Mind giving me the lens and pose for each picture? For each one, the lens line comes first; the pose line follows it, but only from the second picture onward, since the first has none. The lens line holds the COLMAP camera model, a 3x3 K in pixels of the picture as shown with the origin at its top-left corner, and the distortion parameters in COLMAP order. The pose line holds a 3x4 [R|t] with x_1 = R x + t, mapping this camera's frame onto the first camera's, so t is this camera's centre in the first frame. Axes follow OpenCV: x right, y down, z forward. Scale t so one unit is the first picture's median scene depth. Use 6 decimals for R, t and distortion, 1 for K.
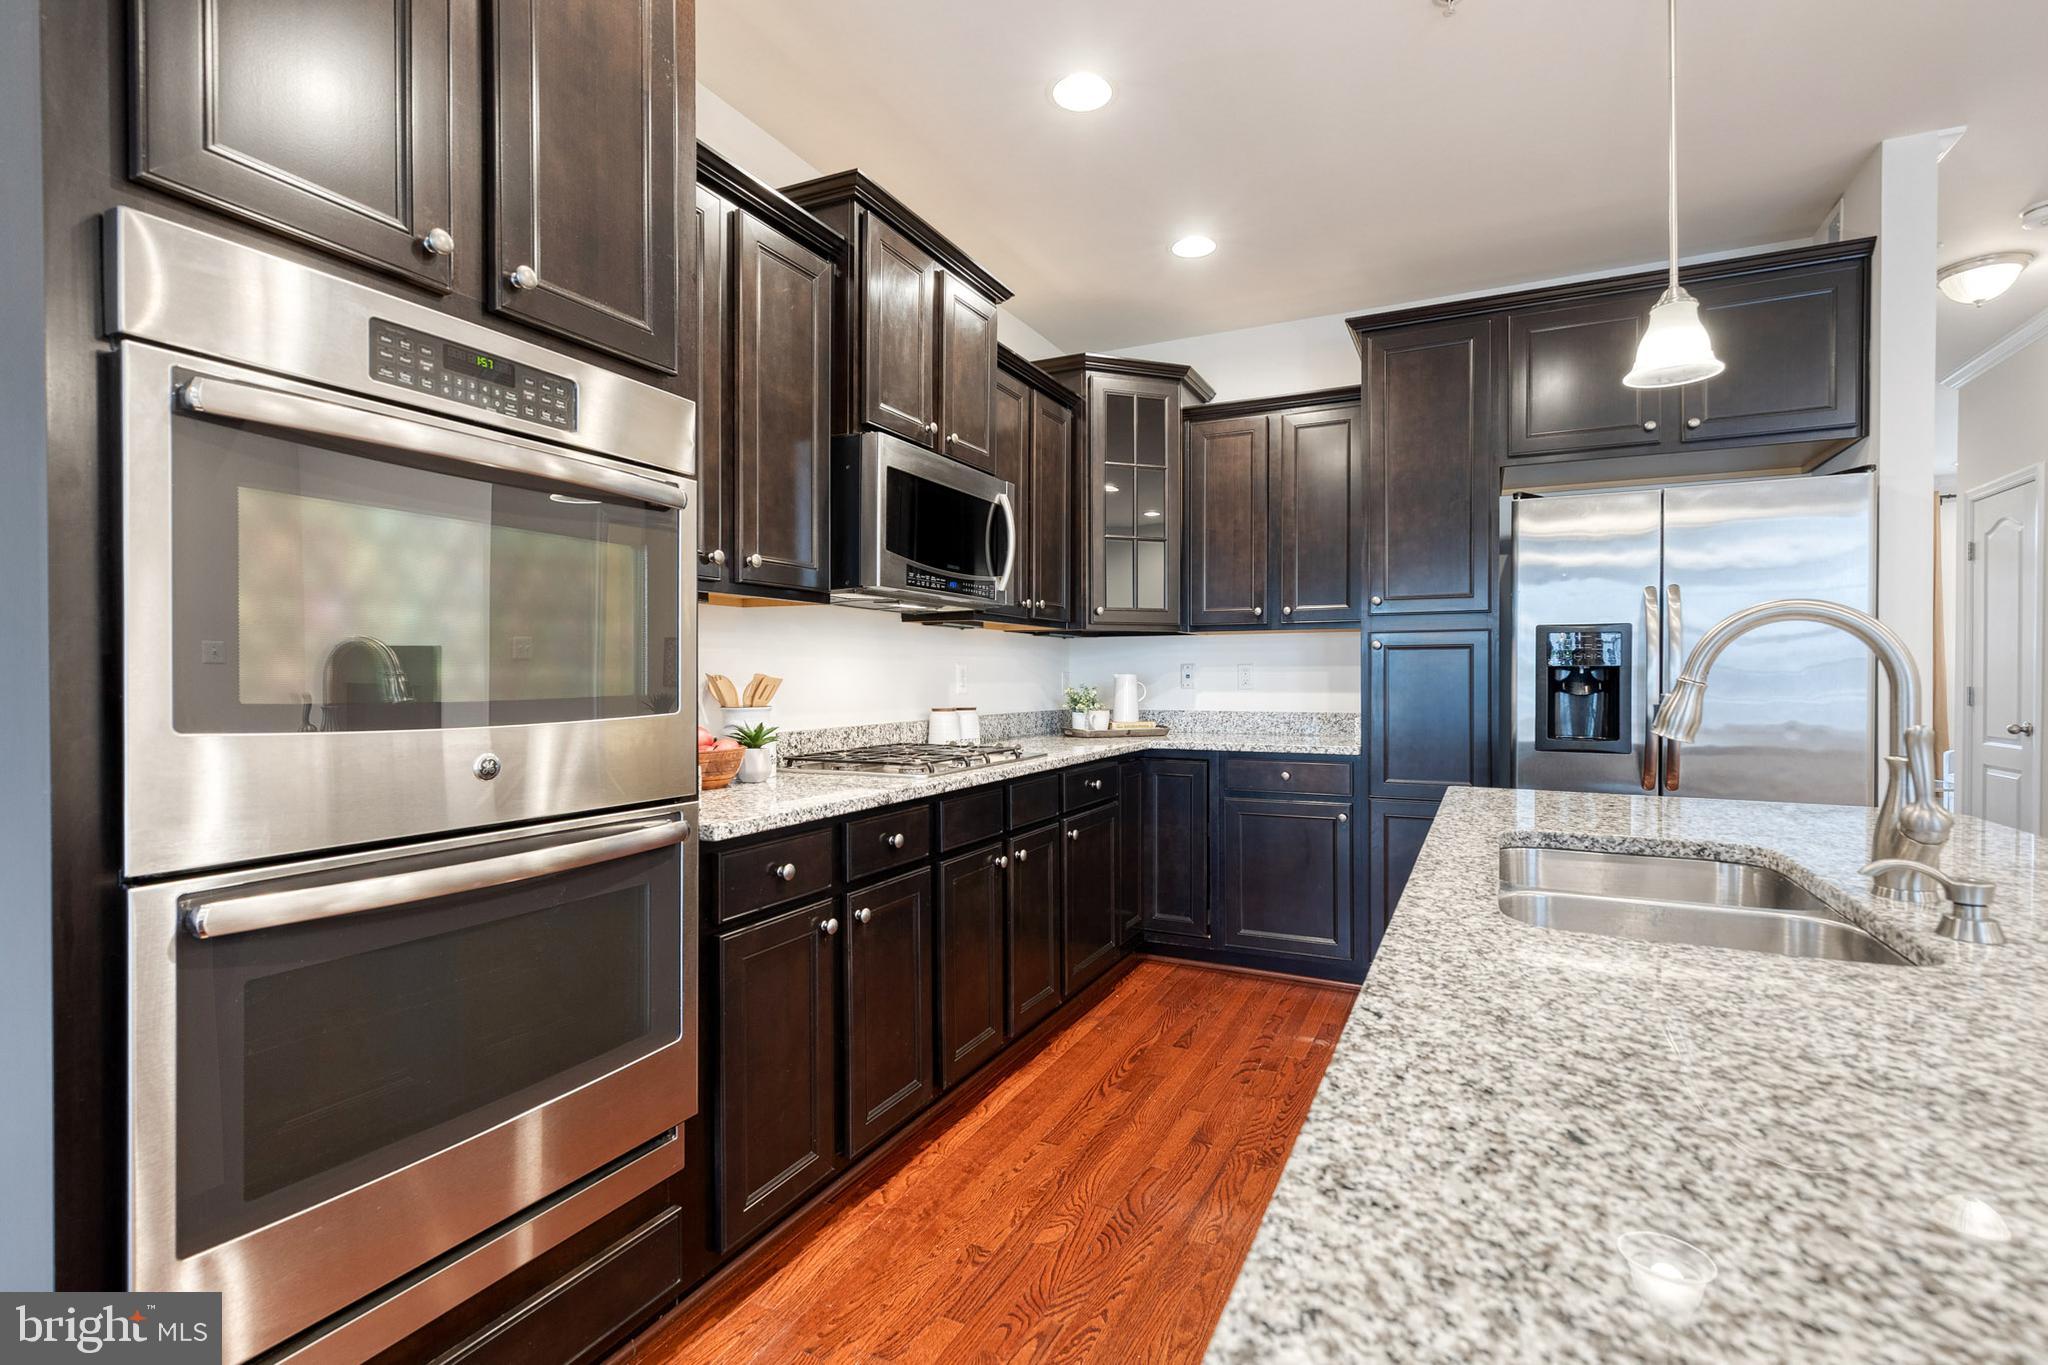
lens RADIAL K [[932.4, 0, 1027.2], [0, 932.4, 683.4], [0, 0, 1]] dist [0.011913, -0.000840]
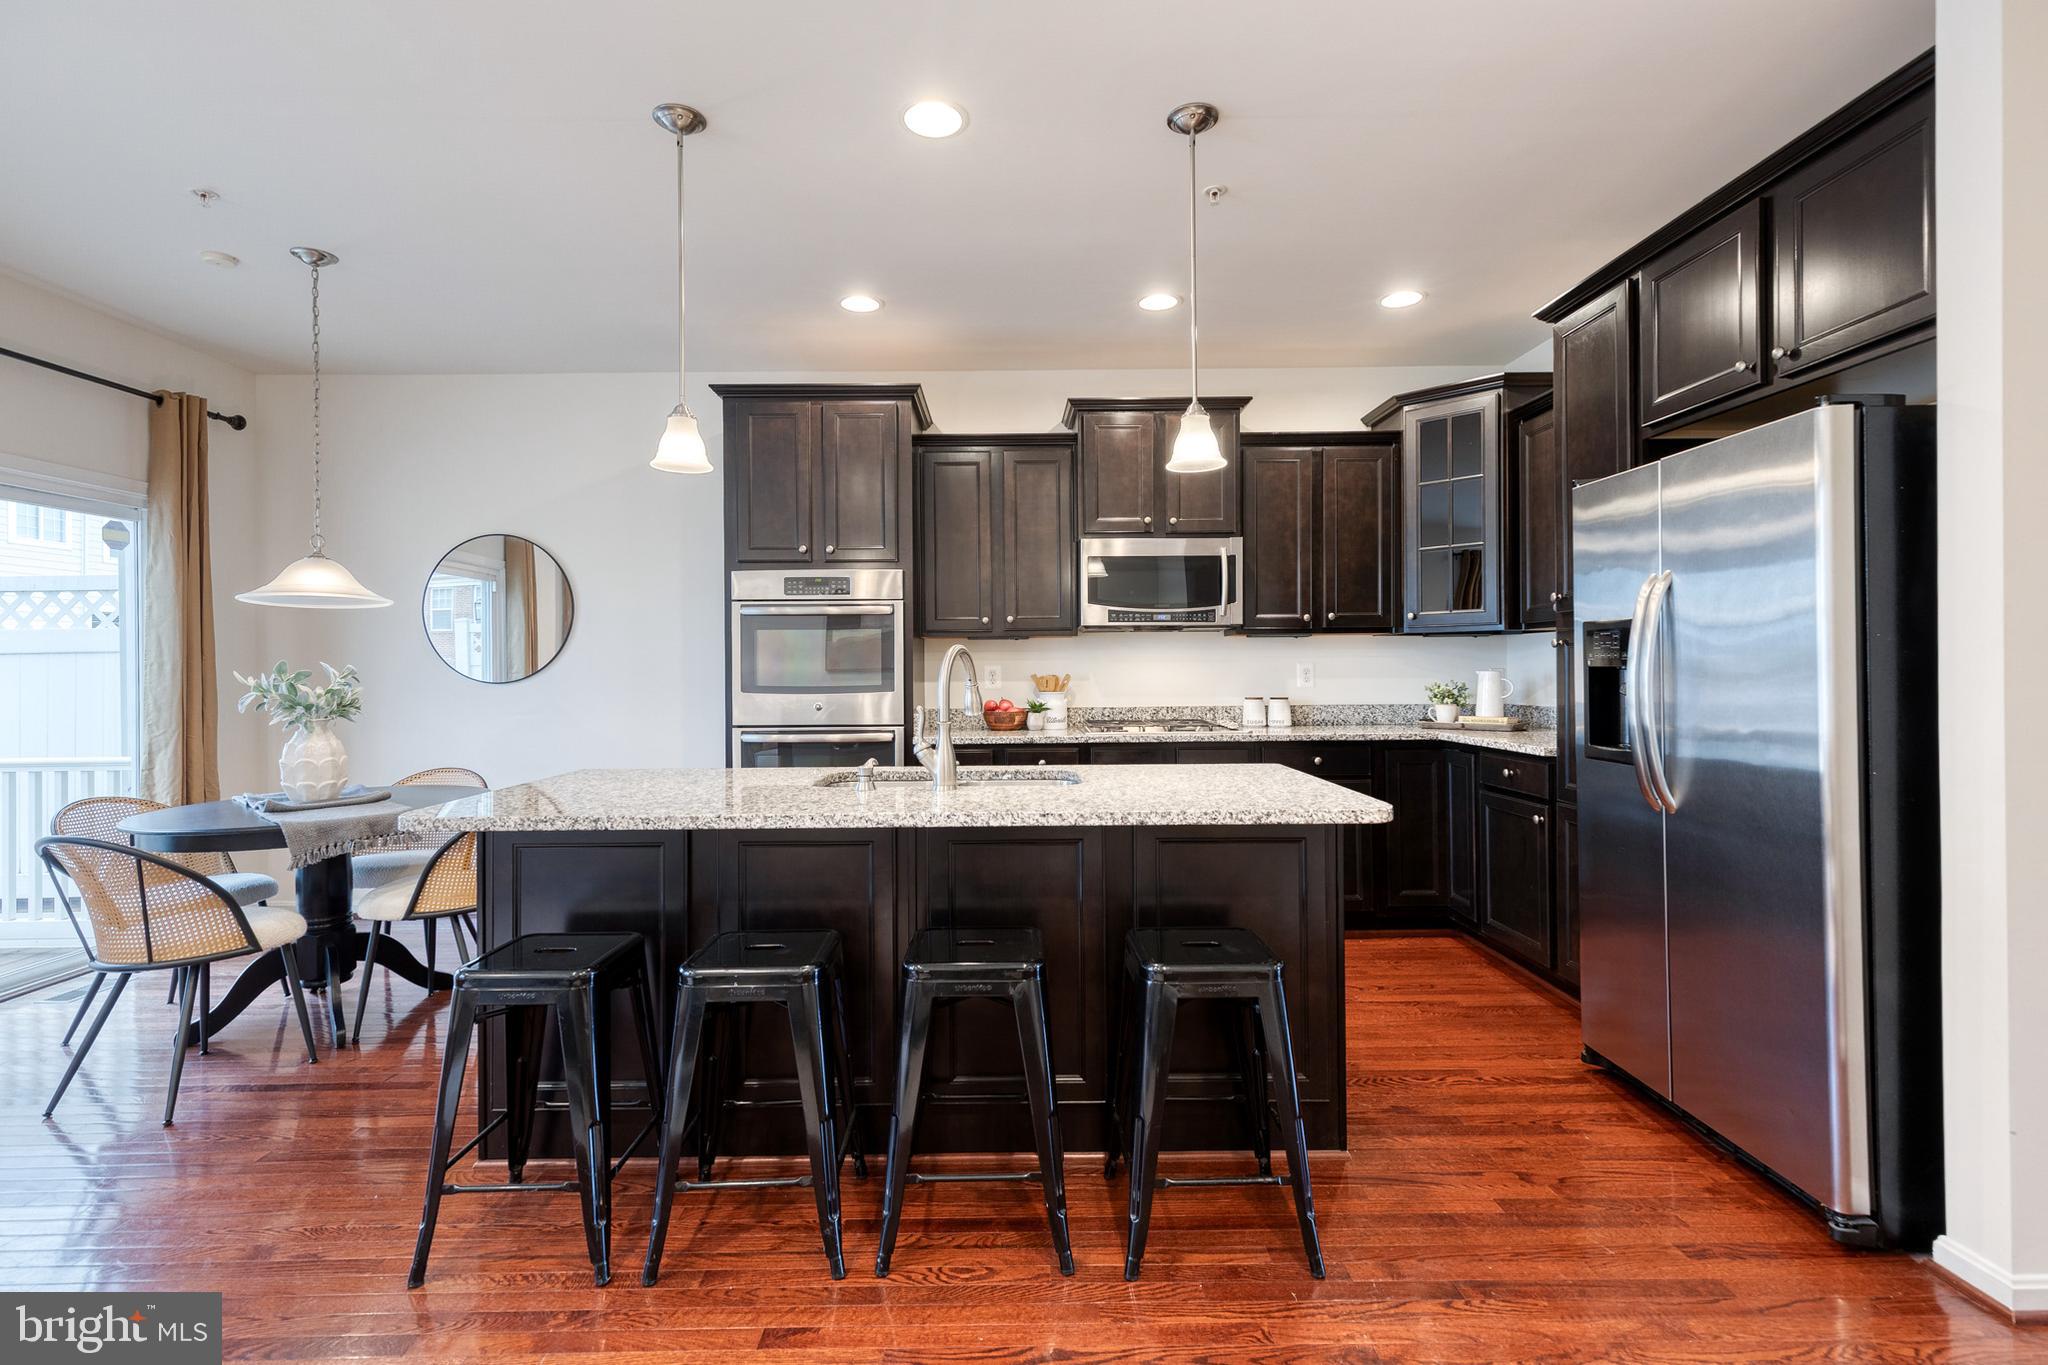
lens RADIAL K [[932.4, 0, 1011.6], [0, 932.4, 664.6], [0, 0, 1]] dist [0.011913, -0.000840]
pose [[0.438739, -0.007613, -0.898582, 1.241203], [0.000286, 0.999965, -0.008332, -0.012800], [0.898614, 0.003399, 0.438726, 0.088501]]
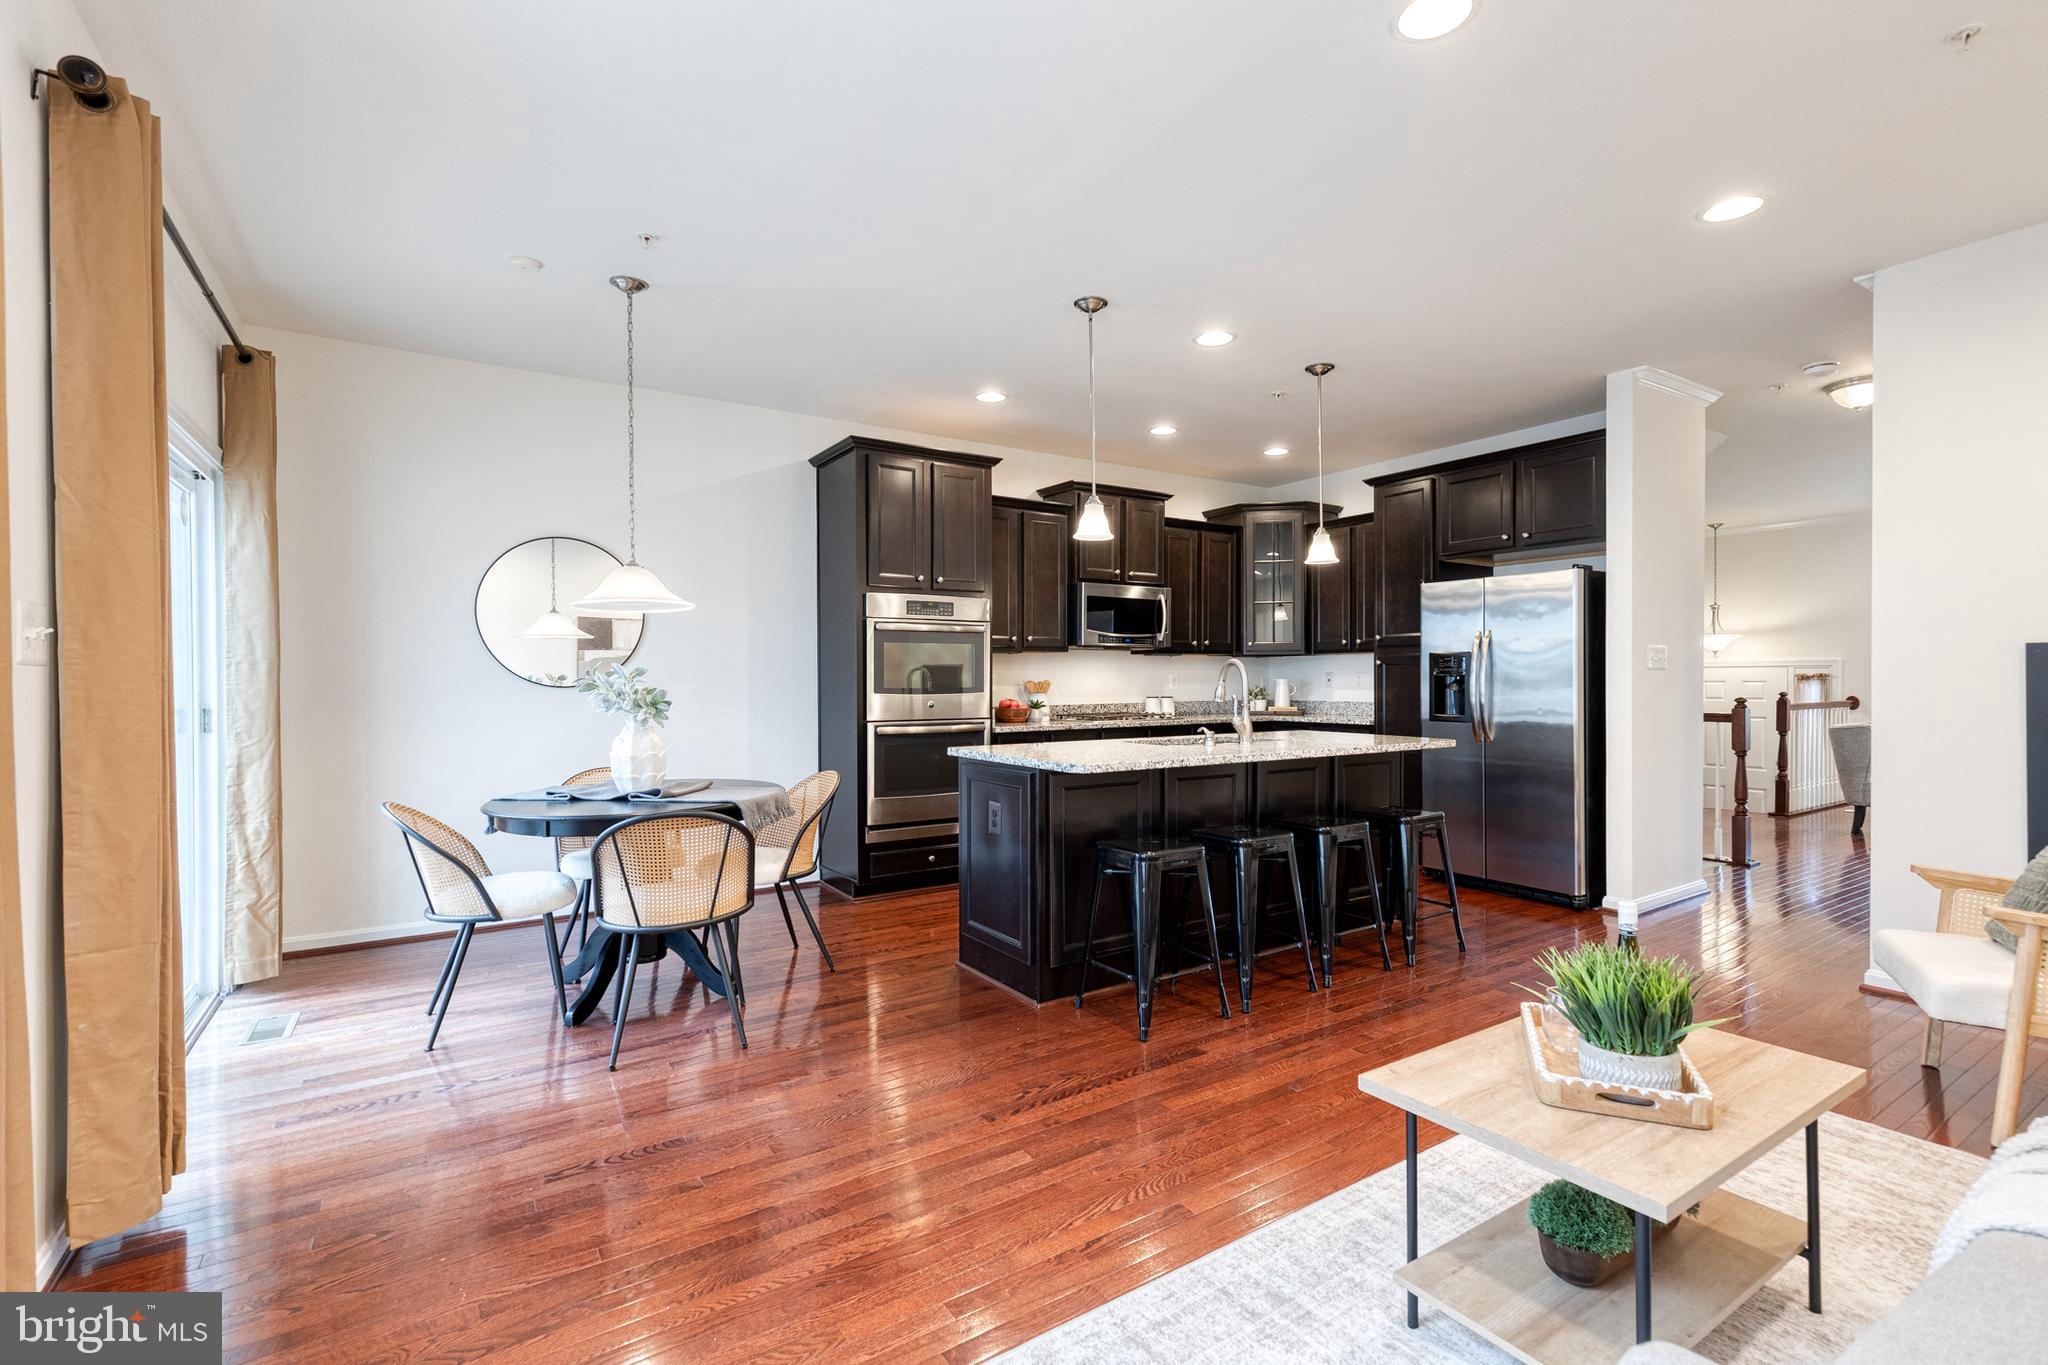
lens RADIAL K [[932.4, 0, 1032.7], [0, 932.4, 681.8], [0, 0, 1]] dist [0.011913, -0.000840]
pose [[0.860494, -0.001410, -0.509459, 0.885947], [-0.000808, 0.999991, -0.004134, 0.004050], [0.509460, 0.003969, 0.860485, -1.071997]]
